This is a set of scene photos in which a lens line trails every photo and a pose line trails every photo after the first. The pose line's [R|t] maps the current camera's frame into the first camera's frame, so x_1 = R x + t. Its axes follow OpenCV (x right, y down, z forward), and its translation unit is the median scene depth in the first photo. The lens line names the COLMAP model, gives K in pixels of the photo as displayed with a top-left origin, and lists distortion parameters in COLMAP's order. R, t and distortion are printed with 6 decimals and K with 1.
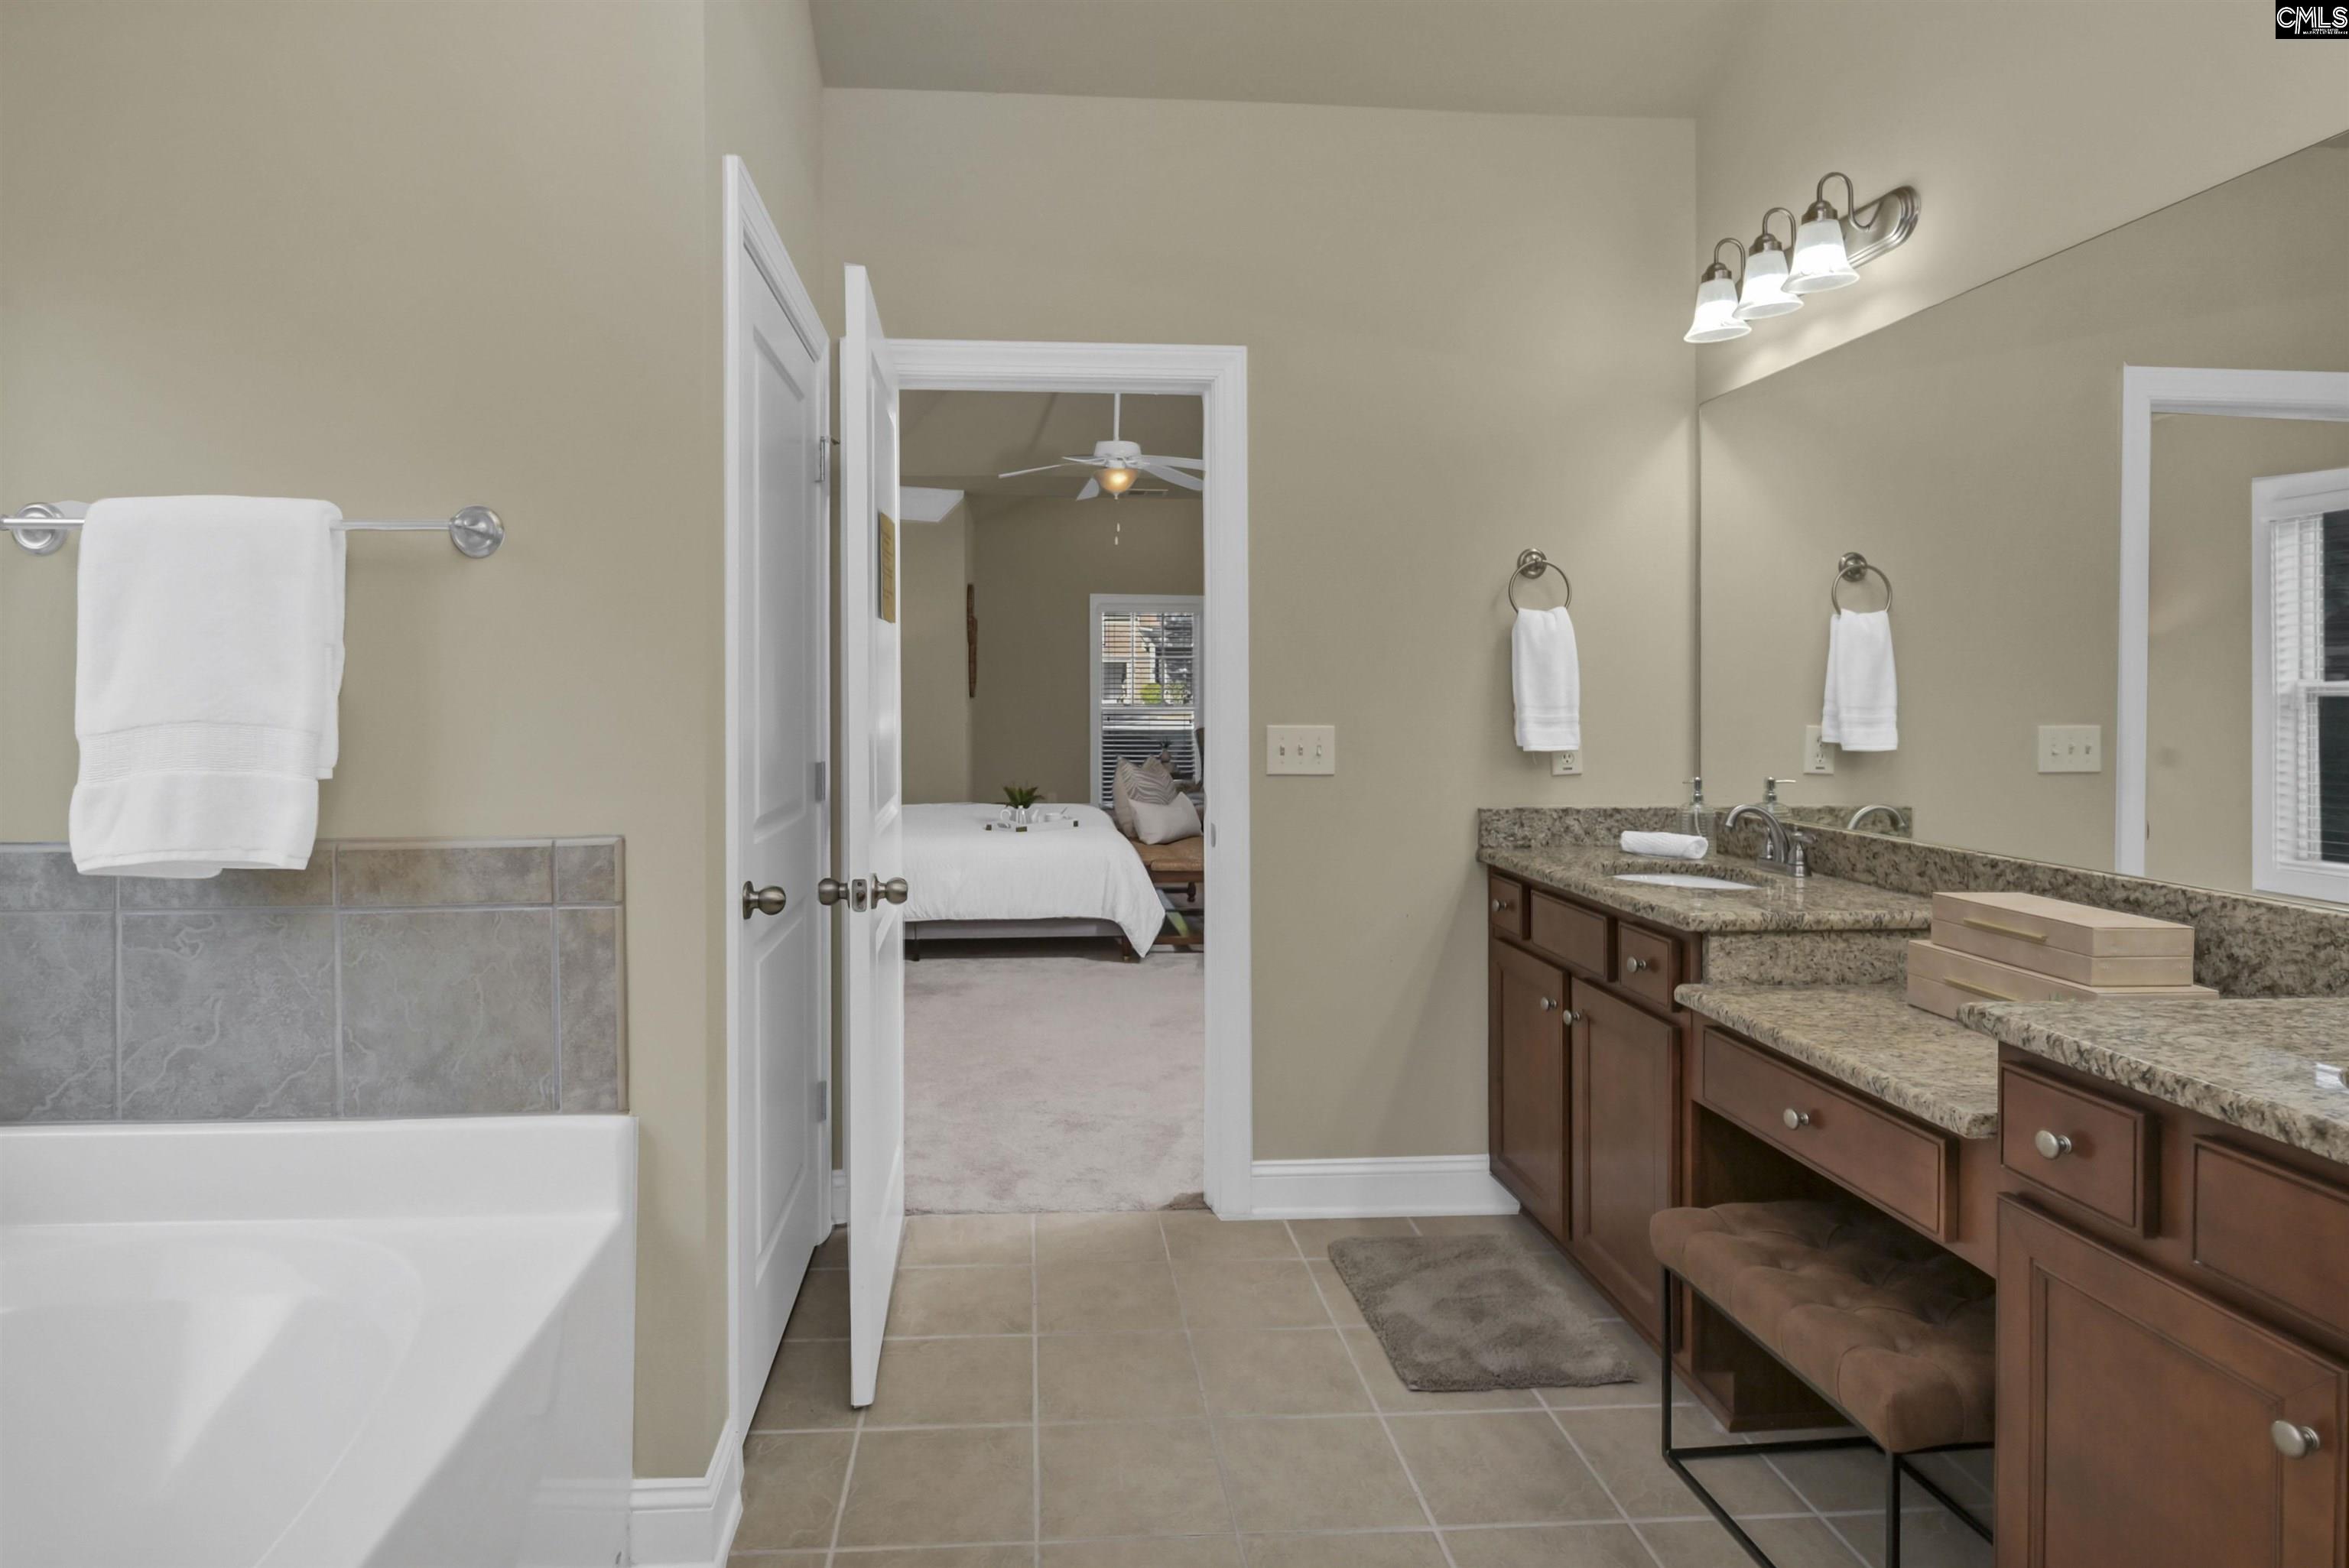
lens RADIAL K [[1256.1, 0, 1079.5], [0, 1256.1, 706.4], [0, 0, 1]] dist [0.001905, -0.010499]
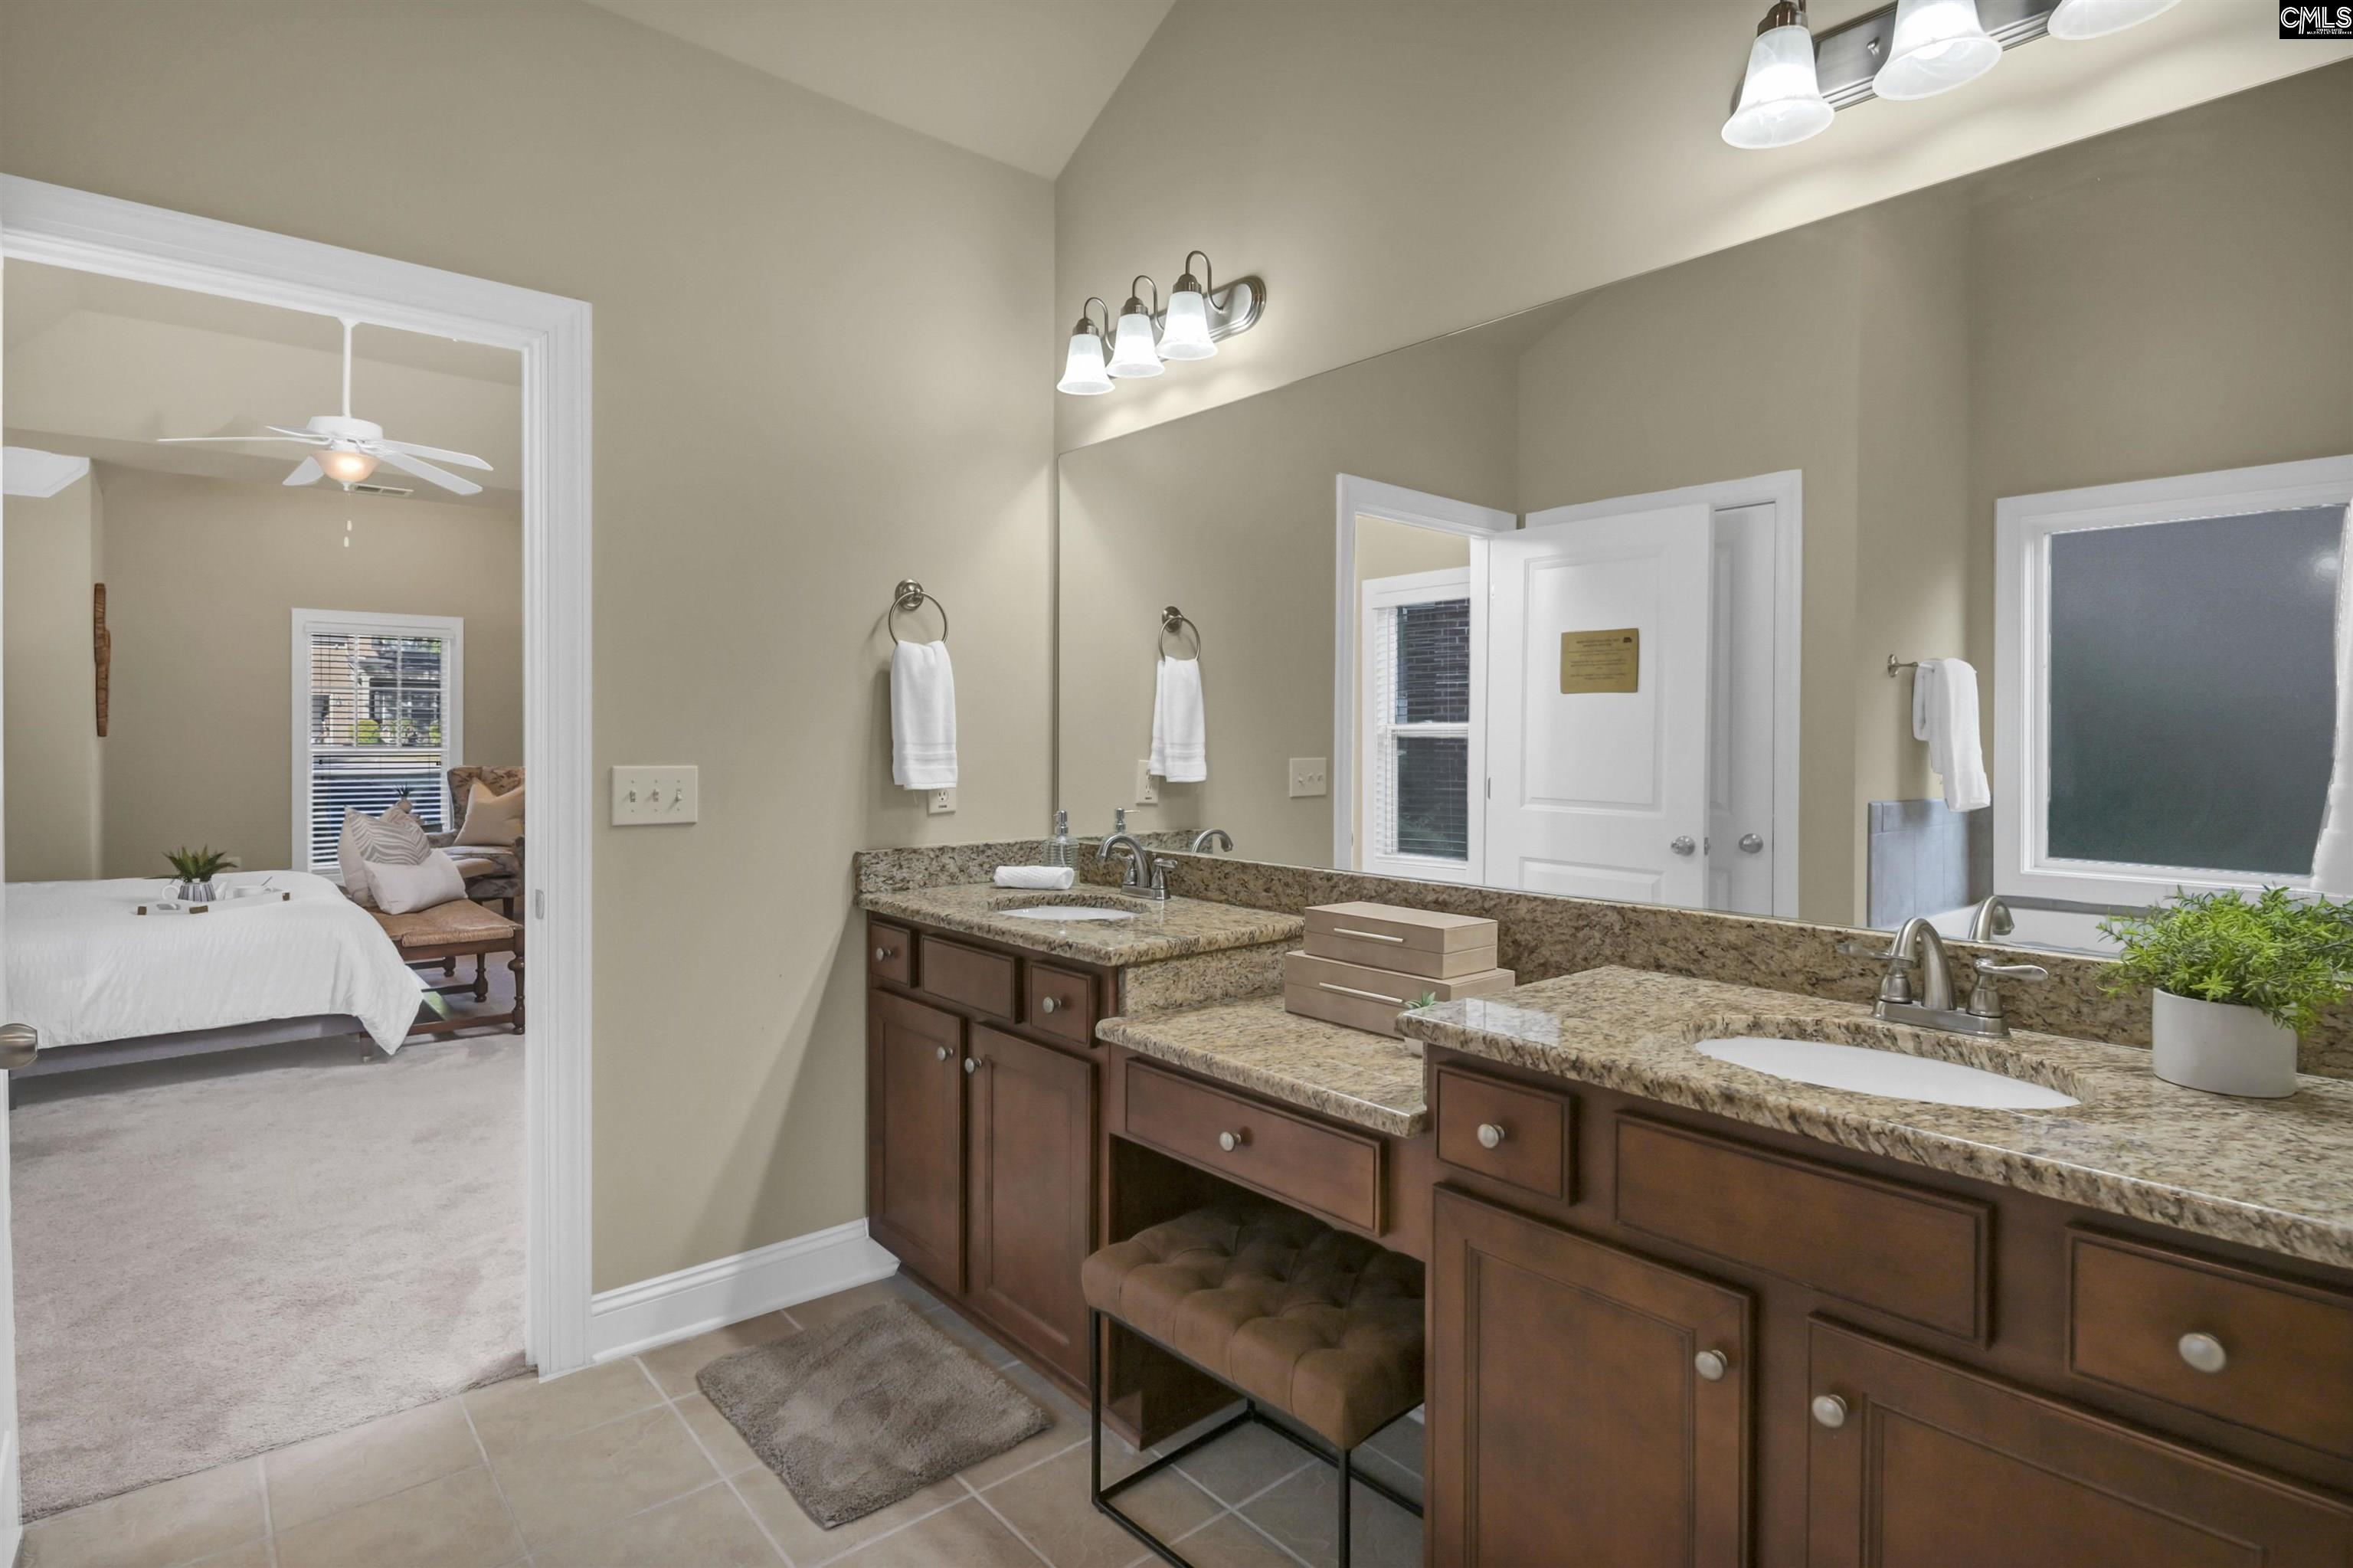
lens RADIAL K [[1191.0, 0, 1180.8], [0, 1191.0, 745.9], [0, 0, 1]] dist [0.003984, -0.010113]
pose [[0.790025, -0.002629, 0.613069, -0.039759], [0.003299, 0.999995, 0.000038, 0.003132], [-0.613066, 0.001993, 0.790029, 0.168466]]
